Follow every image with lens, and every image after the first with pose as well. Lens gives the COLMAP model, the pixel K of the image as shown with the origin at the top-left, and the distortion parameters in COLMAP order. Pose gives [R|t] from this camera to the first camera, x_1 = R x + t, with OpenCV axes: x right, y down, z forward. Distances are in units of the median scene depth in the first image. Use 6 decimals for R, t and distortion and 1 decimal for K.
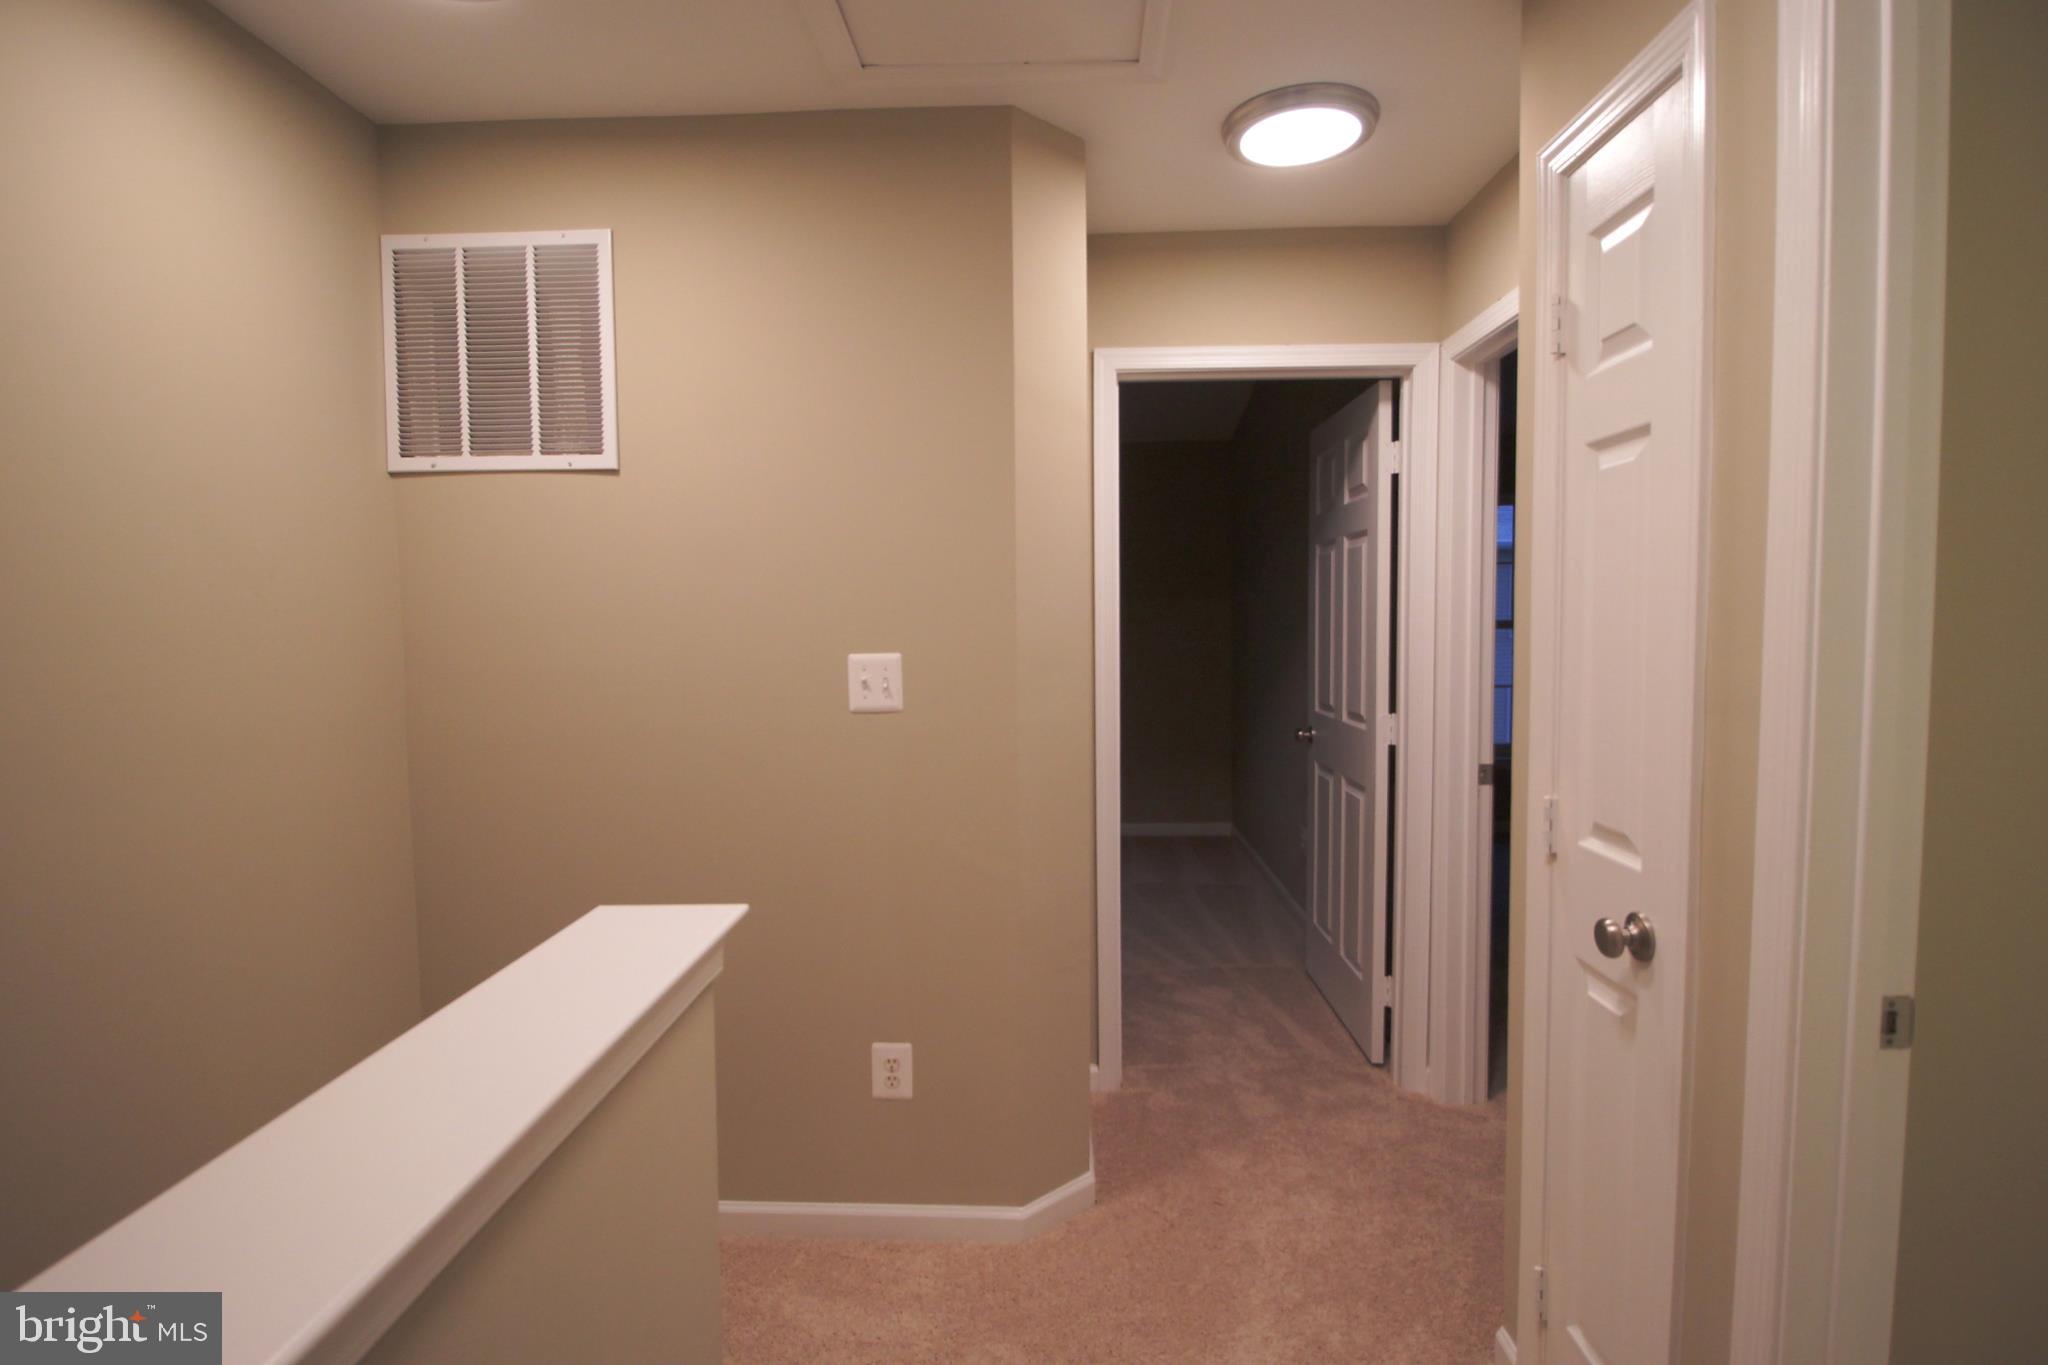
lens RADIAL K [[954.4, 0, 1025.0], [0, 954.4, 677.0], [0, 0, 1]] dist [-0.011036, -0.007026]
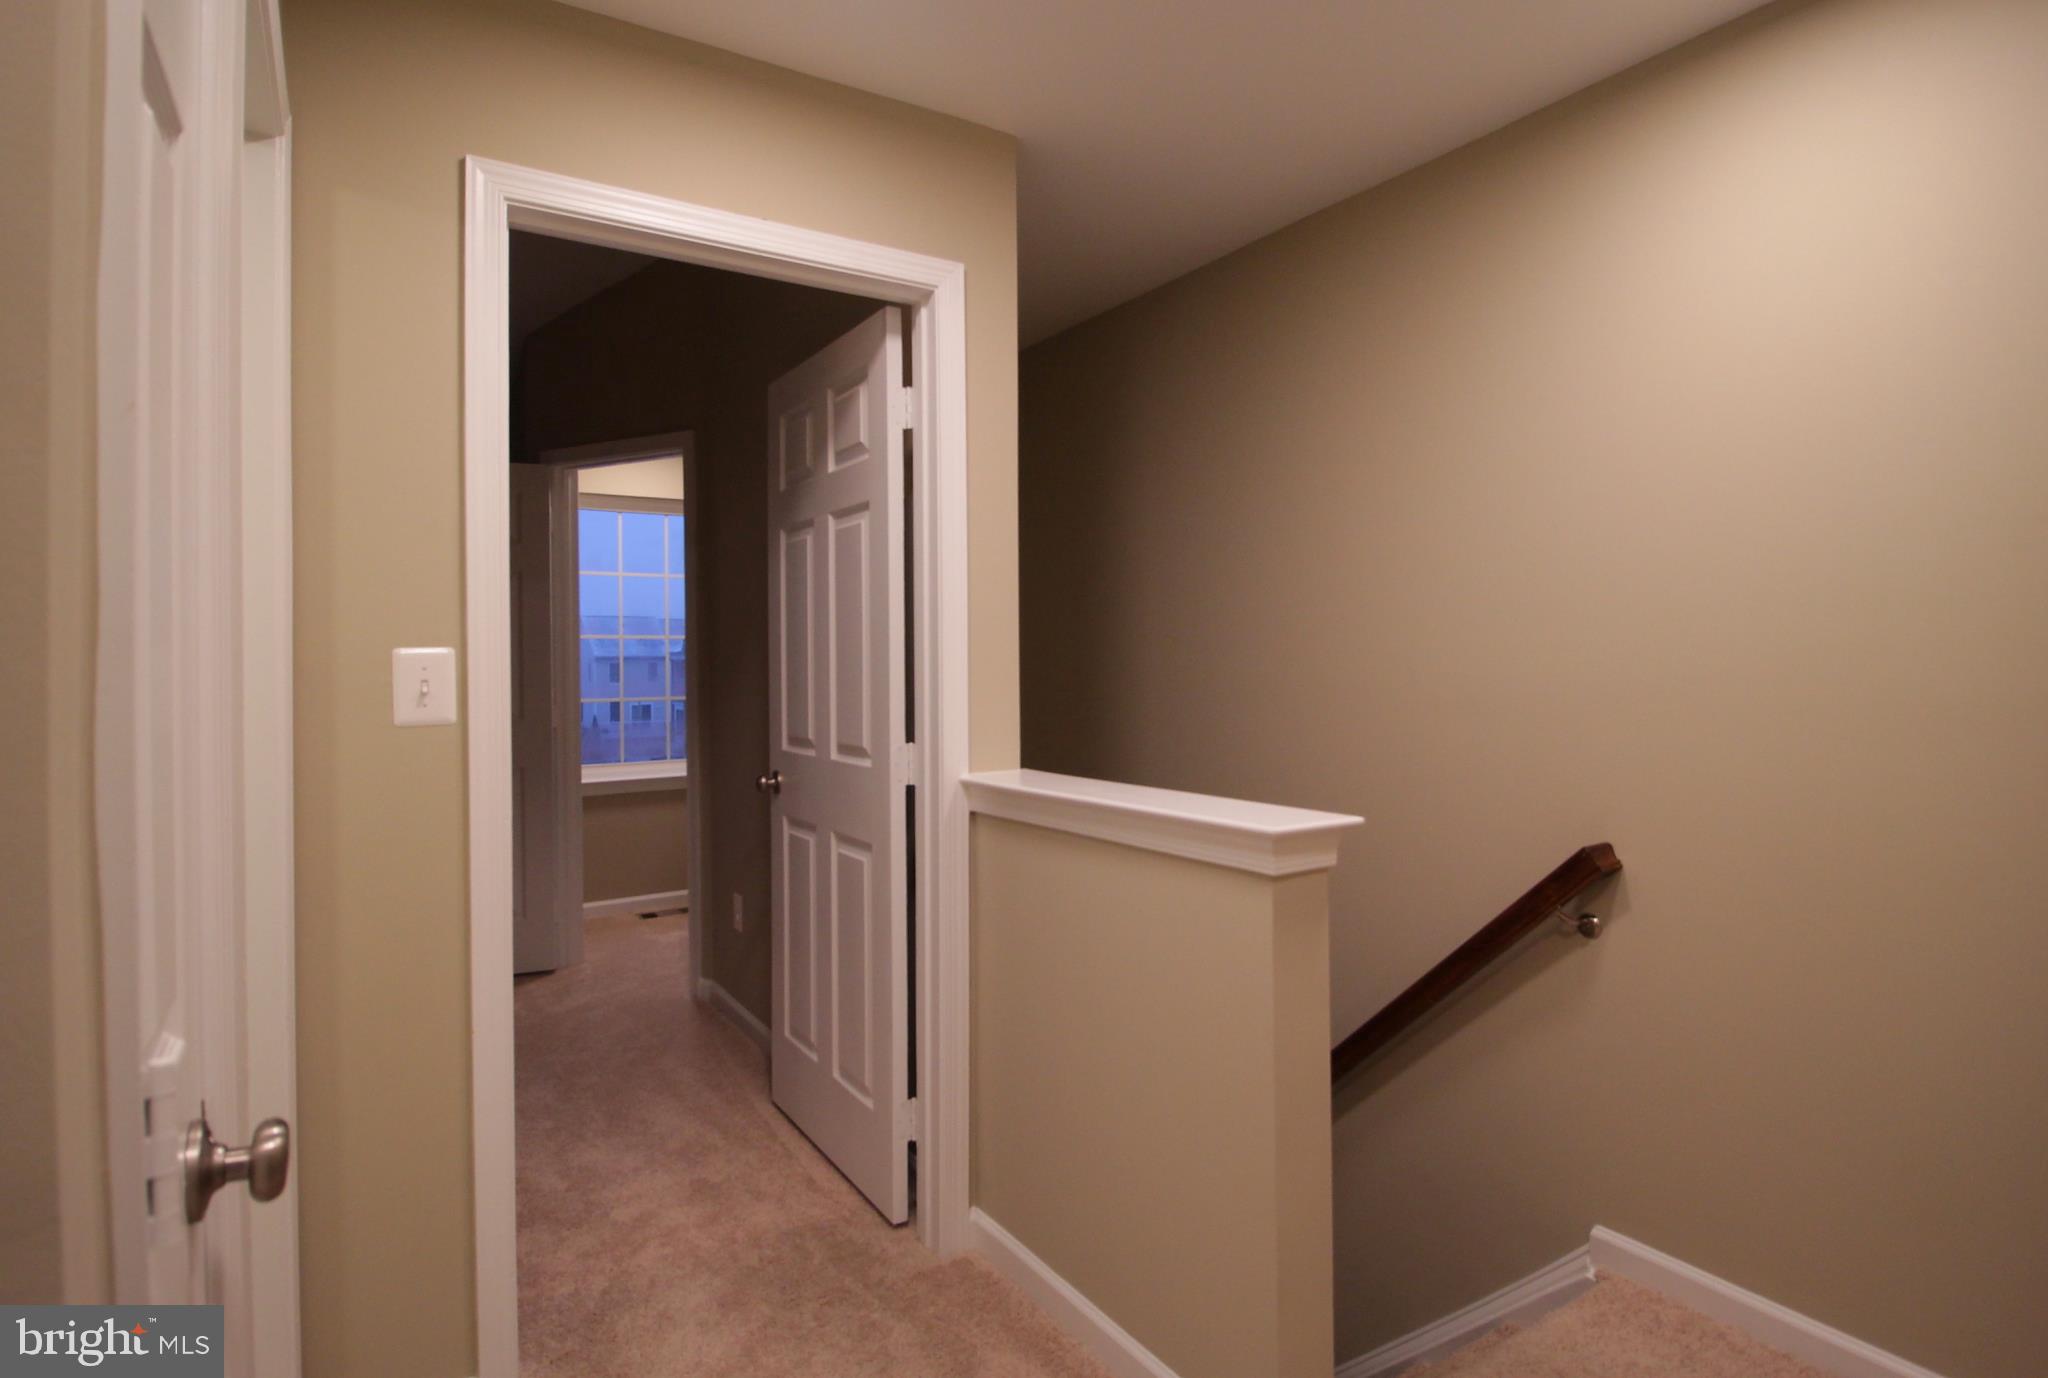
lens RADIAL K [[998.5, 0, 1020.8], [0, 998.5, 684.9], [0, 0, 1]] dist [0.004628, -0.000100]
pose [[0.807812, 0.004439, 0.589423, -0.009598], [0.026162, 0.998716, -0.043377, 0.027144], [-0.588859, 0.050461, 0.806659, 0.285498]]
